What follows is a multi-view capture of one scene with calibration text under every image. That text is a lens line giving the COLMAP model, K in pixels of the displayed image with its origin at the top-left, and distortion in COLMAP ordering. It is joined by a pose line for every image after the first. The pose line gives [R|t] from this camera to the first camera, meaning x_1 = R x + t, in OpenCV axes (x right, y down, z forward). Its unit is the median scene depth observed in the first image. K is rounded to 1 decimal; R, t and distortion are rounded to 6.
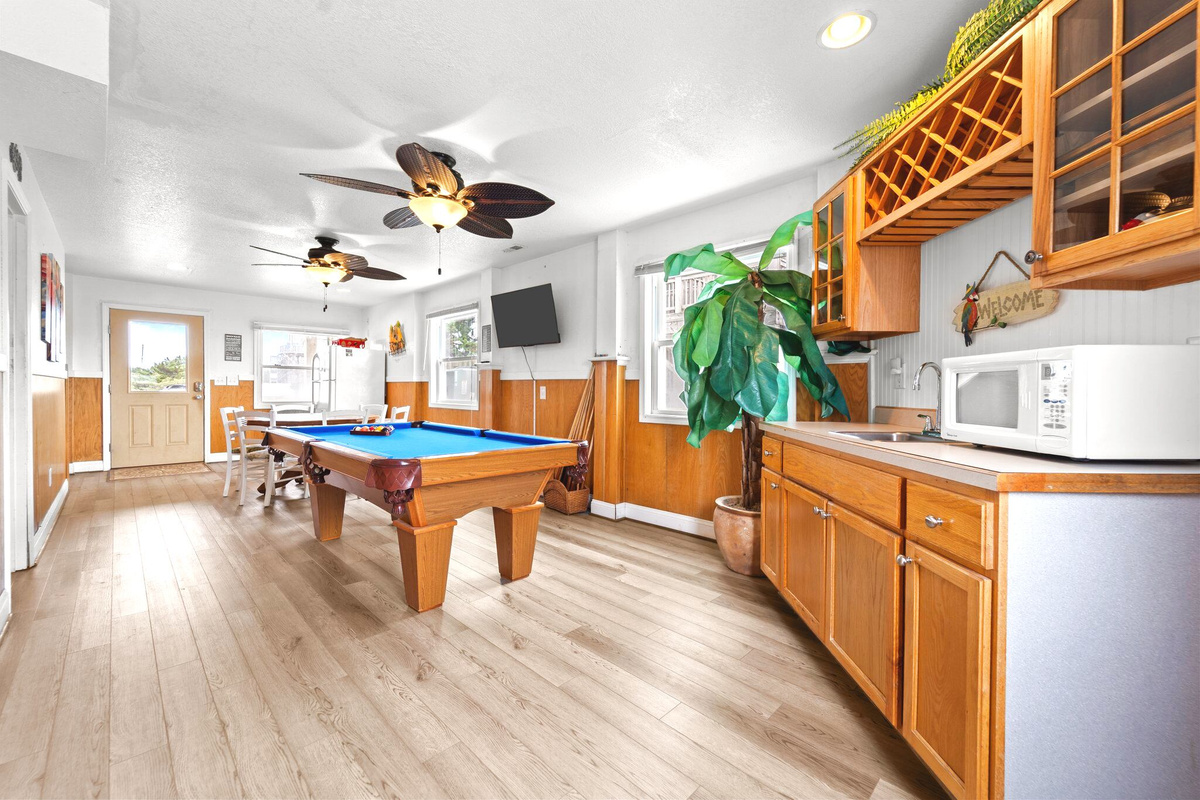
lens RADIAL K [[483.9, 0, 601.9], [0, 483.9, 396.1], [0, 0, 1]] dist [0.002038, 0.000169]
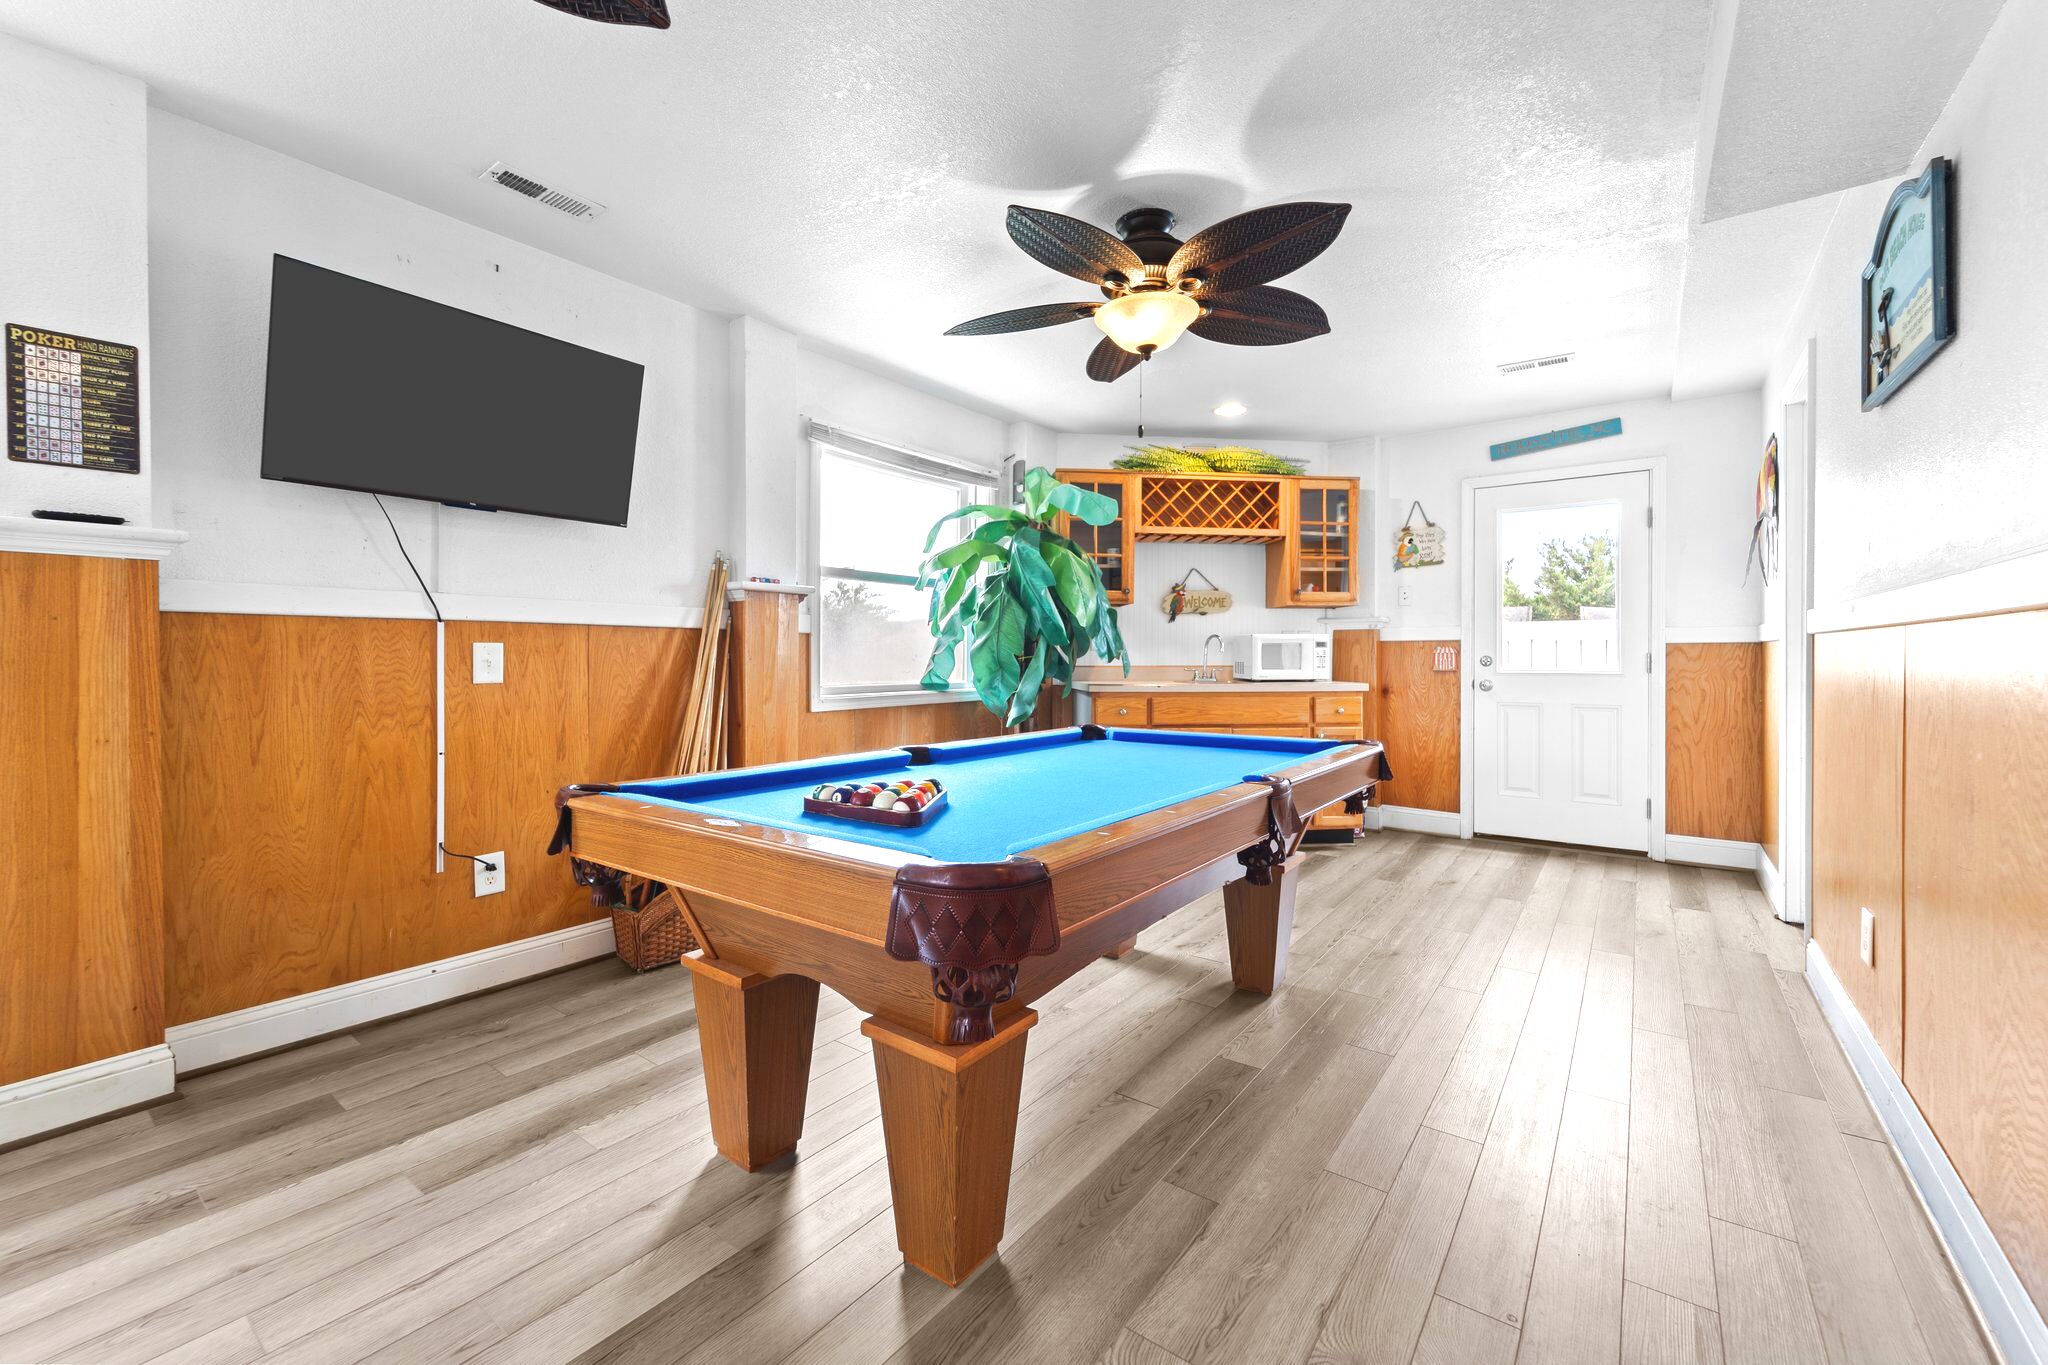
lens RADIAL K [[825.9, 0, 1027.2], [0, 825.9, 662.6], [0, 0, 1]] dist [0.002038, 0.000169]
pose [[-0.141543, -0.017201, 0.989783, -1.330613], [0.012085, 0.999744, 0.019103, -0.024962], [-0.989858, 0.014665, -0.141299, 1.371958]]
